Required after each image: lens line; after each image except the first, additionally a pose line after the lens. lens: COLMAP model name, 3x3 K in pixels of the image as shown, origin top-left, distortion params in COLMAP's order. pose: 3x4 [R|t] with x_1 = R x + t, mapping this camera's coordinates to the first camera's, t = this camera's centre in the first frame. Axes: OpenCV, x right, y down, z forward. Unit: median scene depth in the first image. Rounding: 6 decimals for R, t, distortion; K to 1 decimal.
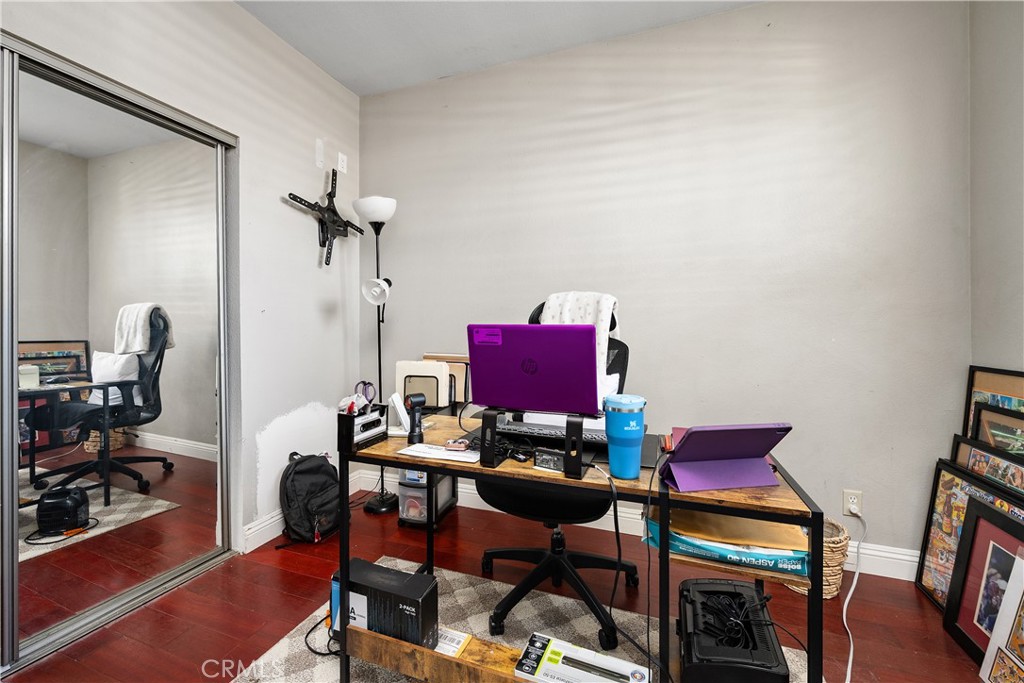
lens RADIAL K [[404.7, 0, 518.9], [0, 404.7, 326.9], [0, 0, 1]] dist [-0.002345, 0.000968]
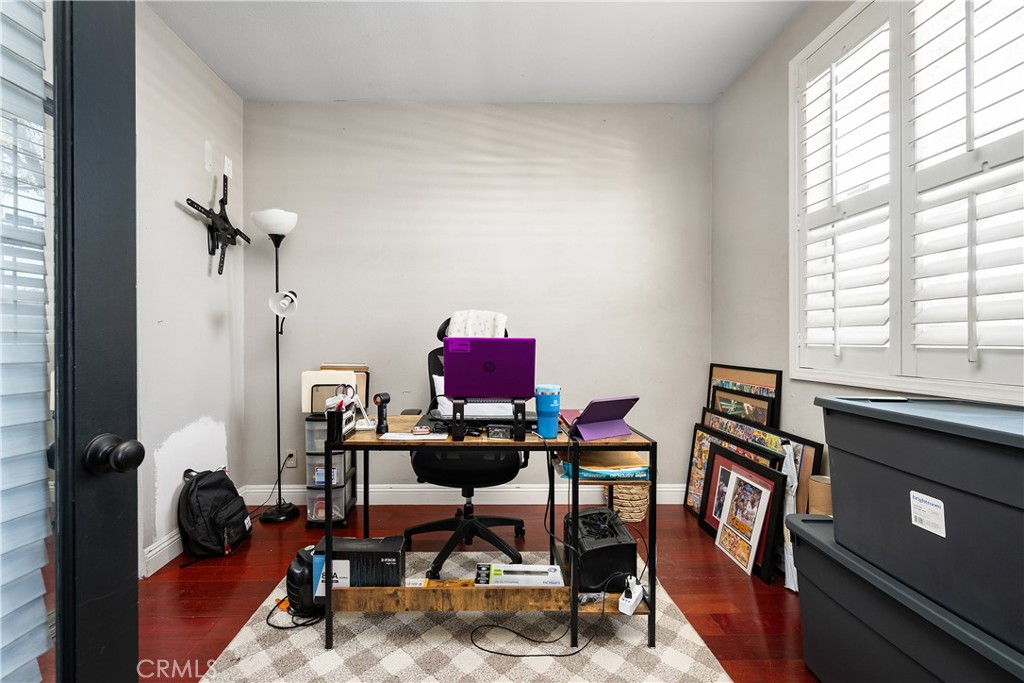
lens RADIAL K [[404.7, 0, 507.1], [0, 404.7, 340.9], [0, 0, 1]] dist [-0.002345, 0.000968]
pose [[0.926293, 0.000292, 0.376805, -0.250154], [-0.002754, 0.999978, 0.005996, -0.001789], [-0.376795, -0.006592, 0.926273, -0.192280]]
